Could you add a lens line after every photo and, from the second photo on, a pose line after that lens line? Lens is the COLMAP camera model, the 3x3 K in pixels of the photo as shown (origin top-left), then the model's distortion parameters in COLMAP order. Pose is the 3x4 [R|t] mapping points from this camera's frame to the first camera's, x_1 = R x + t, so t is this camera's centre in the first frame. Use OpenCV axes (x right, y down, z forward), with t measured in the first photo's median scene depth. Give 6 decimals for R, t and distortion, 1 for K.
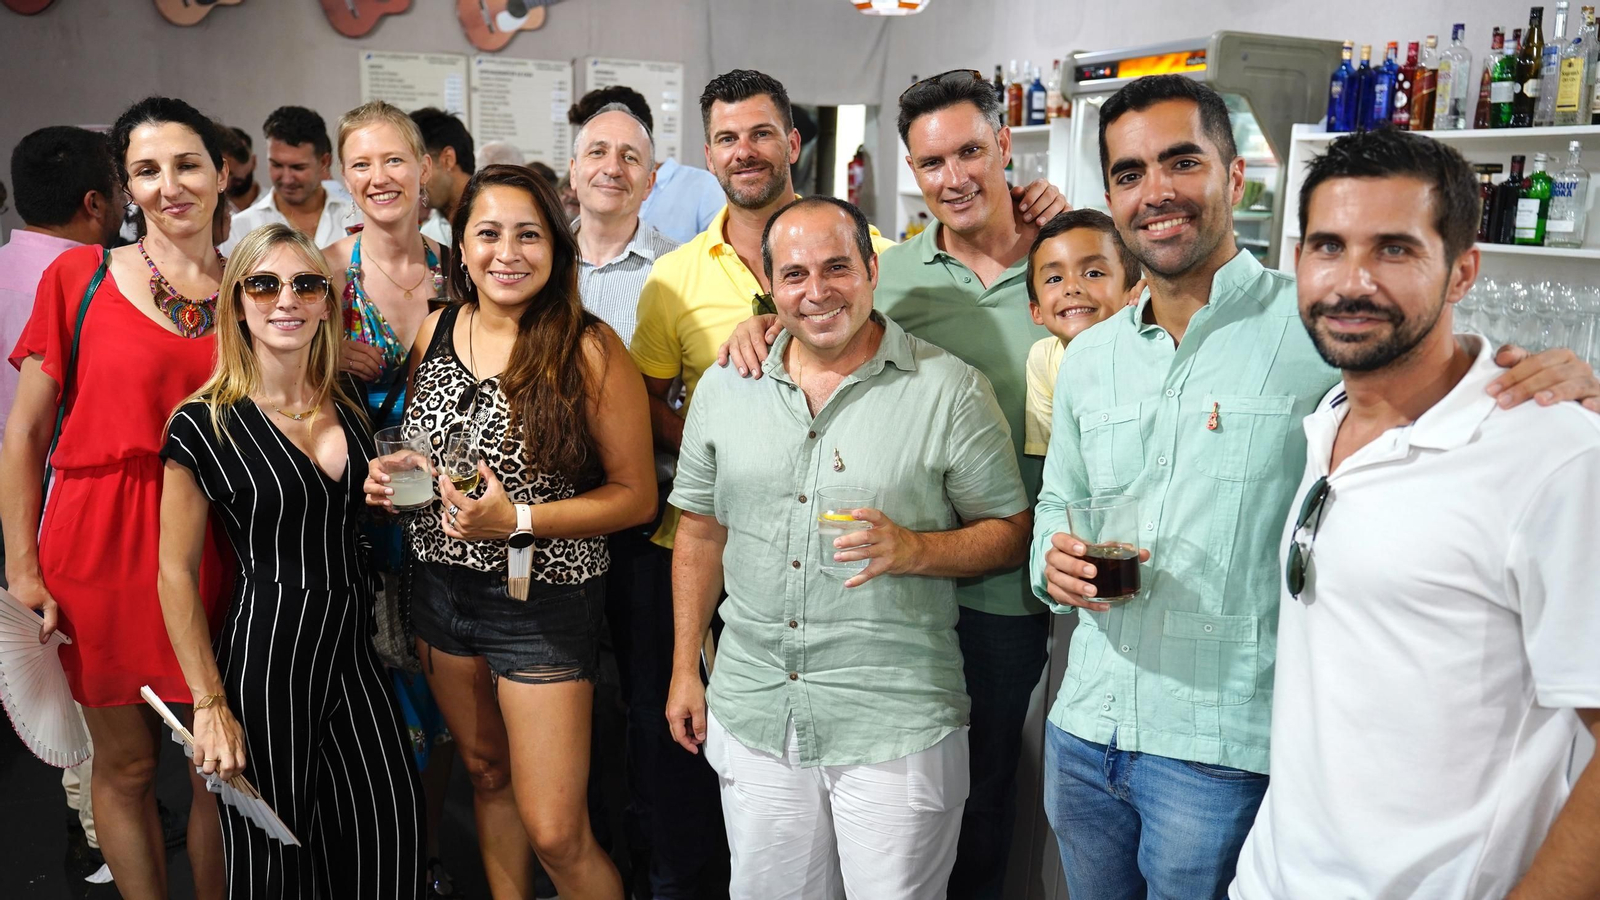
lens RADIAL K [[1326.7, 0, 798.4], [0, 1326.7, 450.6], [0, 0, 1]] dist [-0.014872, 0.004171]
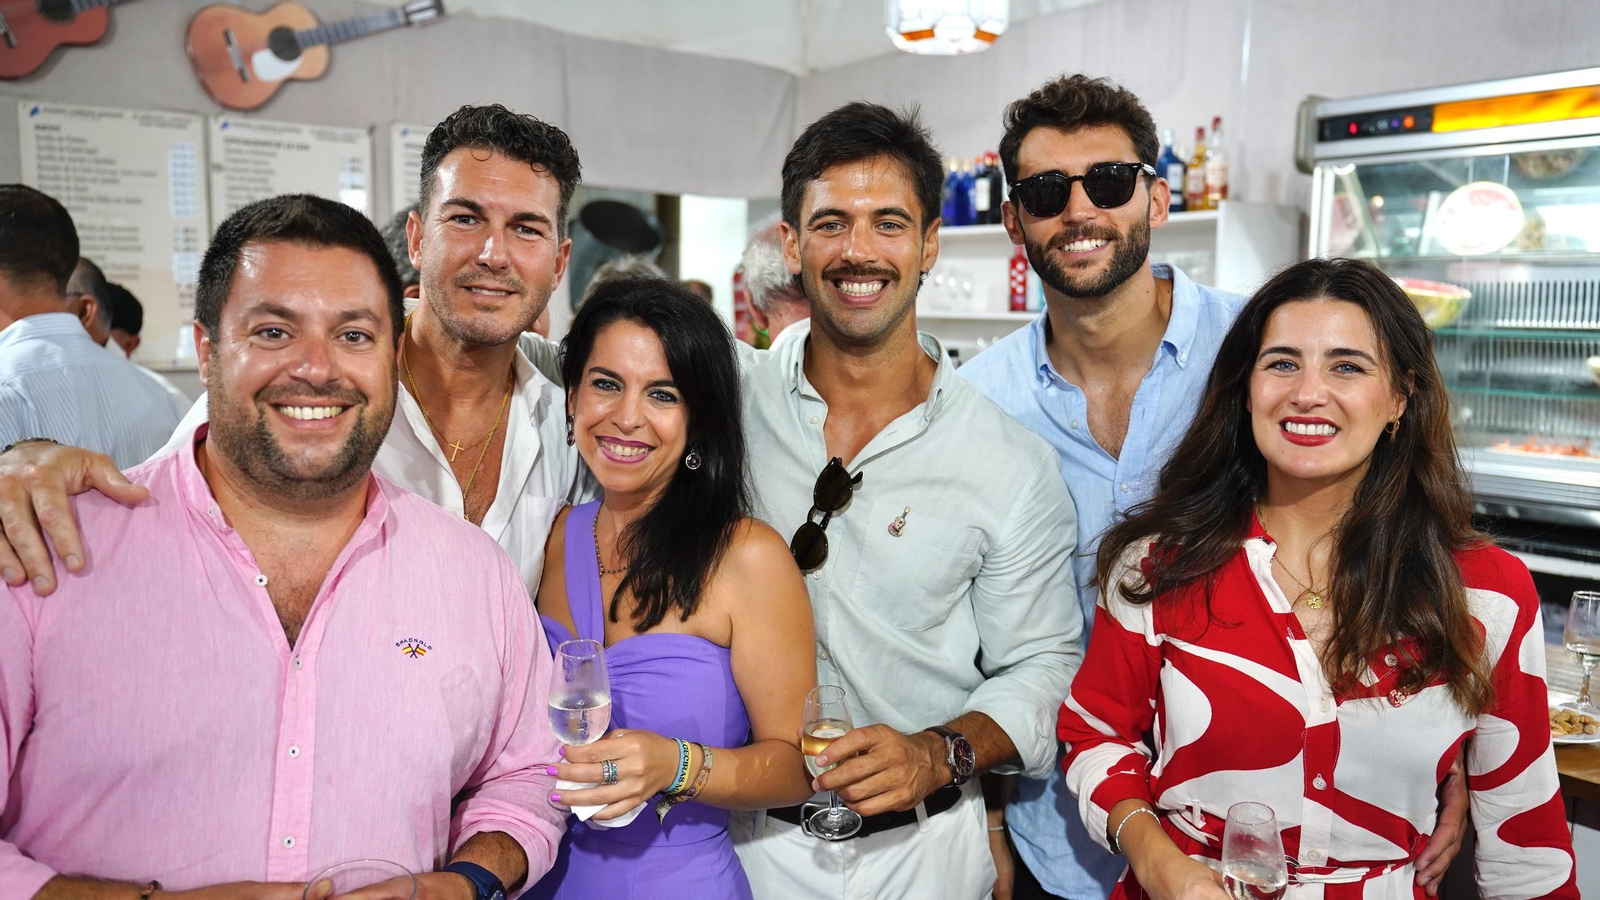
lens RADIAL K [[1326.7, 0, 800.4], [0, 1326.7, 453.1], [0, 0, 1]] dist [-0.014872, 0.004171]
pose [[0.942506, -0.056614, 0.329359, -0.198462], [0.086500, 0.993288, -0.076795, -0.062676], [-0.322800, 0.100869, 0.941077, 0.323916]]
